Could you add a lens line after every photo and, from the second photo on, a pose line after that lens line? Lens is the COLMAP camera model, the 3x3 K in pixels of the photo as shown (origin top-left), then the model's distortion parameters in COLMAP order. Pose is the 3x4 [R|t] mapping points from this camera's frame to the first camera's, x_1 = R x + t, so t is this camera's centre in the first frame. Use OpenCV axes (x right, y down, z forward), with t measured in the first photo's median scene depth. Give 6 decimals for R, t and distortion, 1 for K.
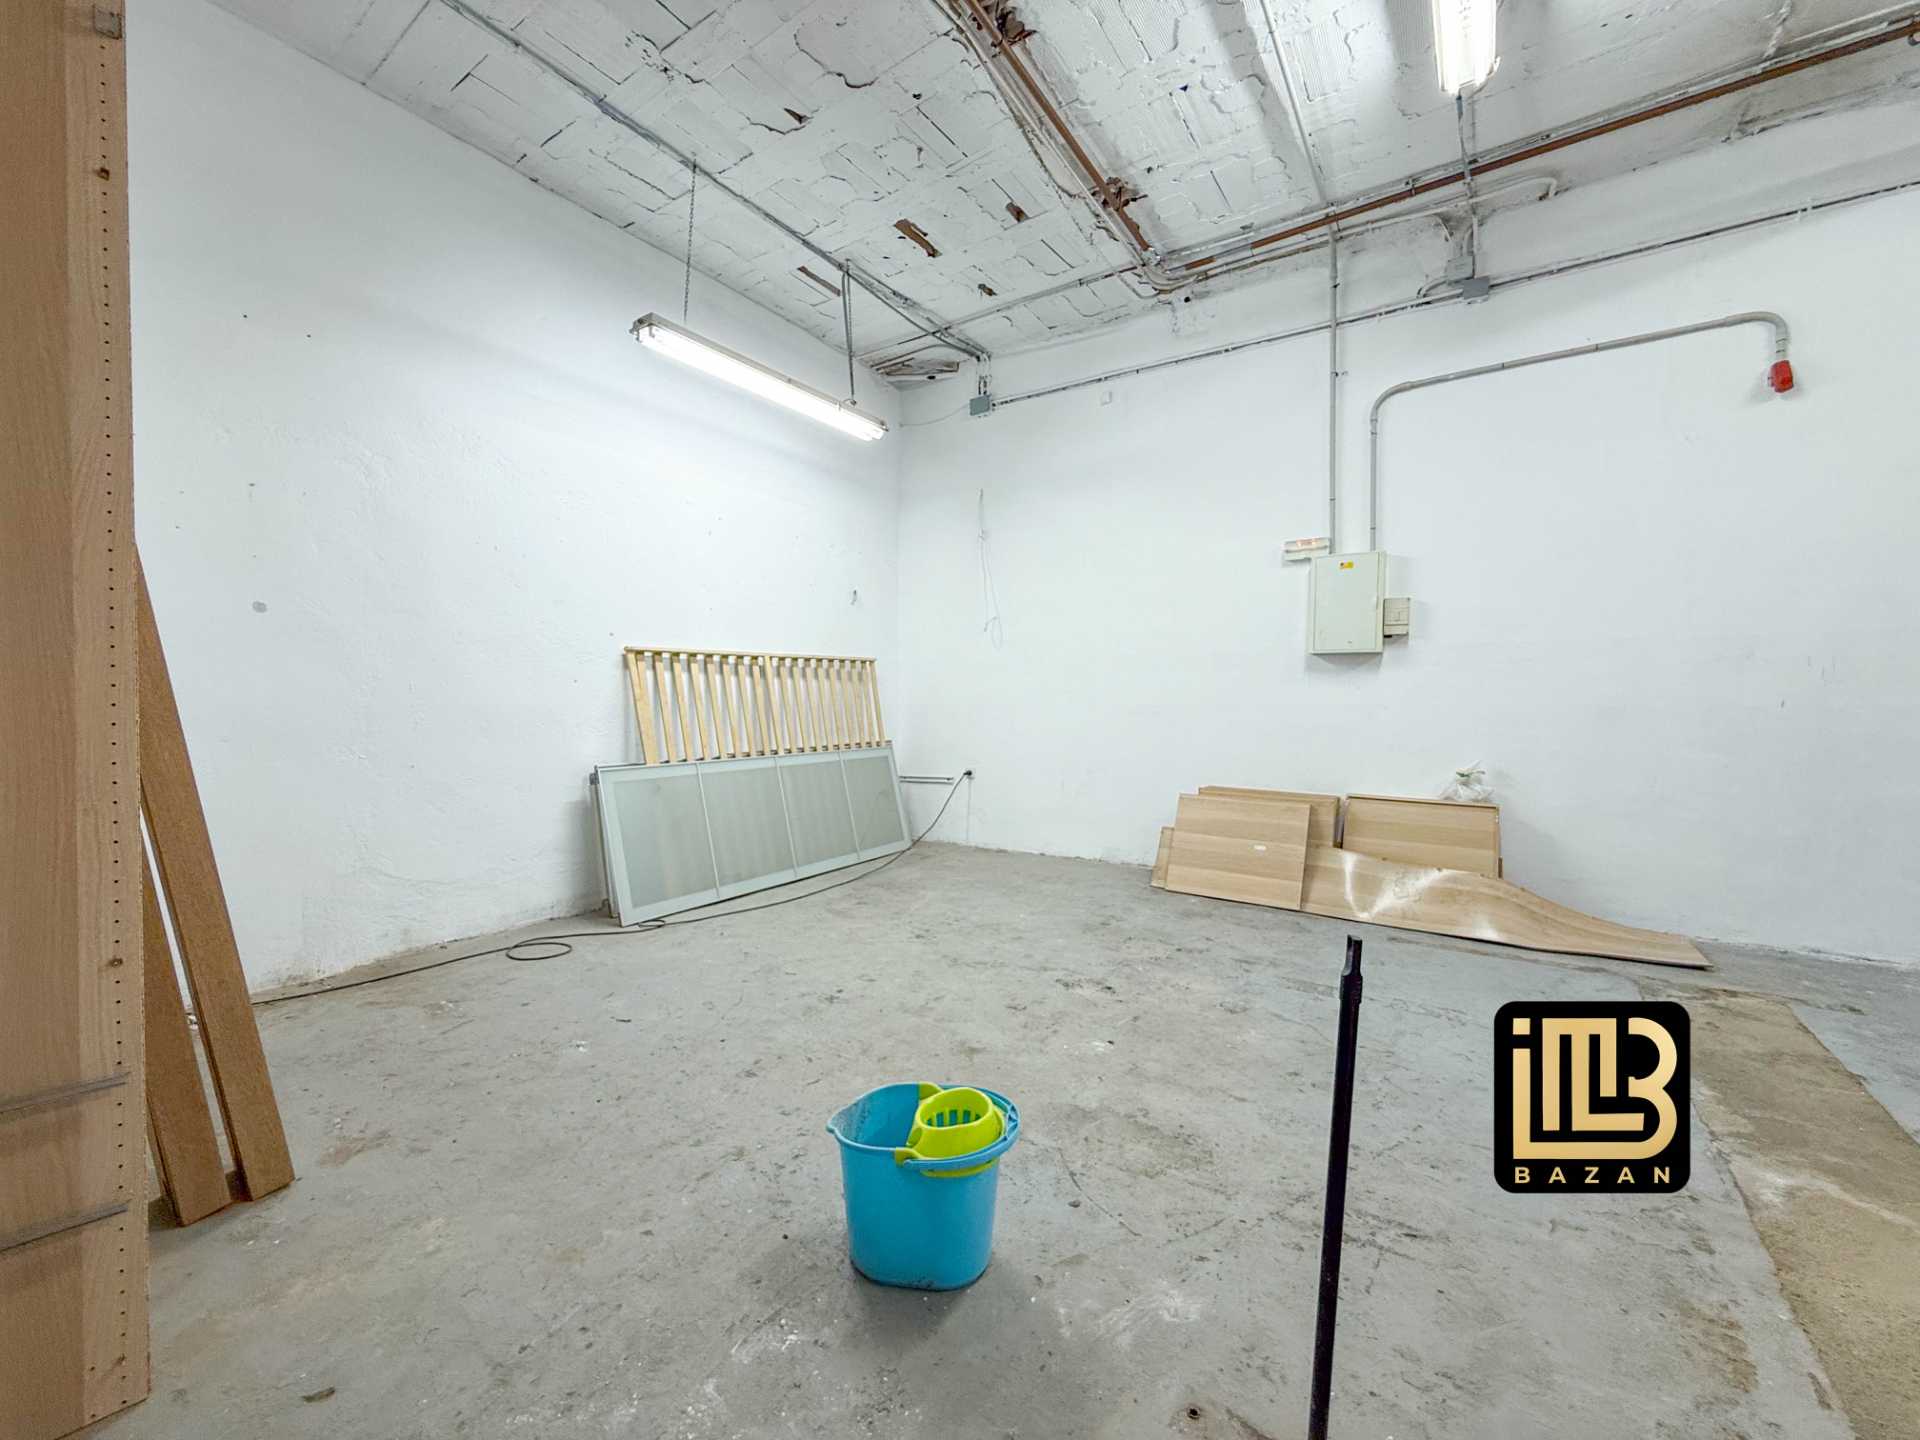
lens RADIAL K [[764.2, 0, 956.5], [0, 764.2, 720.6], [0, 0, 1]] dist [-0.000948, 0.000025]
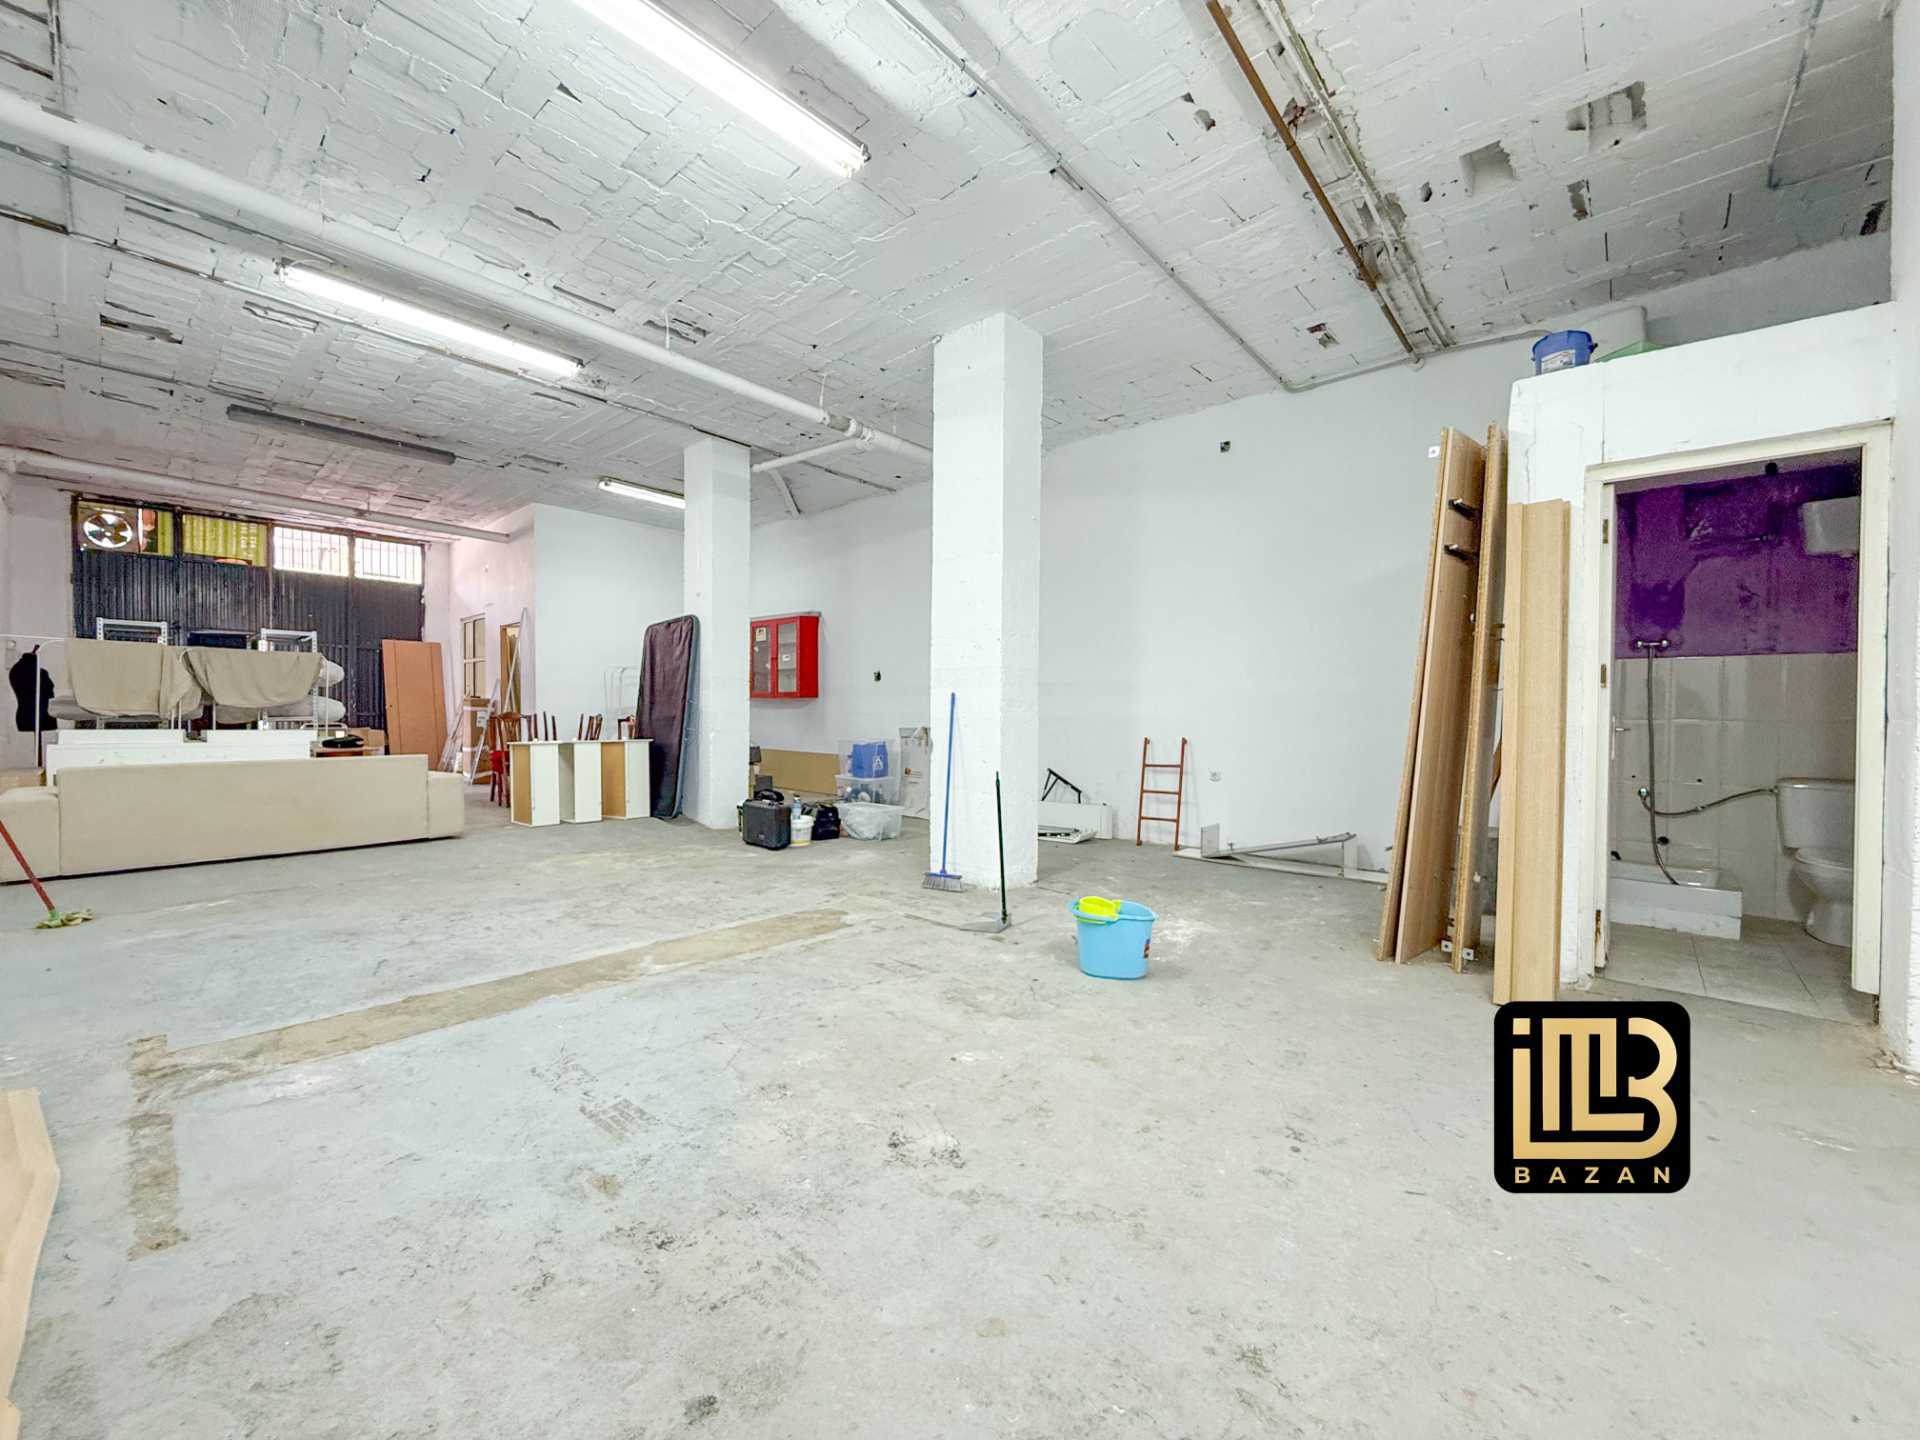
lens RADIAL K [[764.2, 0, 956.5], [0, 764.2, 720.6], [0, 0, 1]] dist [-0.000948, 0.000025]
pose [[-0.990979, -0.009692, 0.133665, 0.061946], [-0.004203, 0.999139, 0.041286, -0.057091], [-0.133949, 0.040352, -0.990166, 1.756735]]
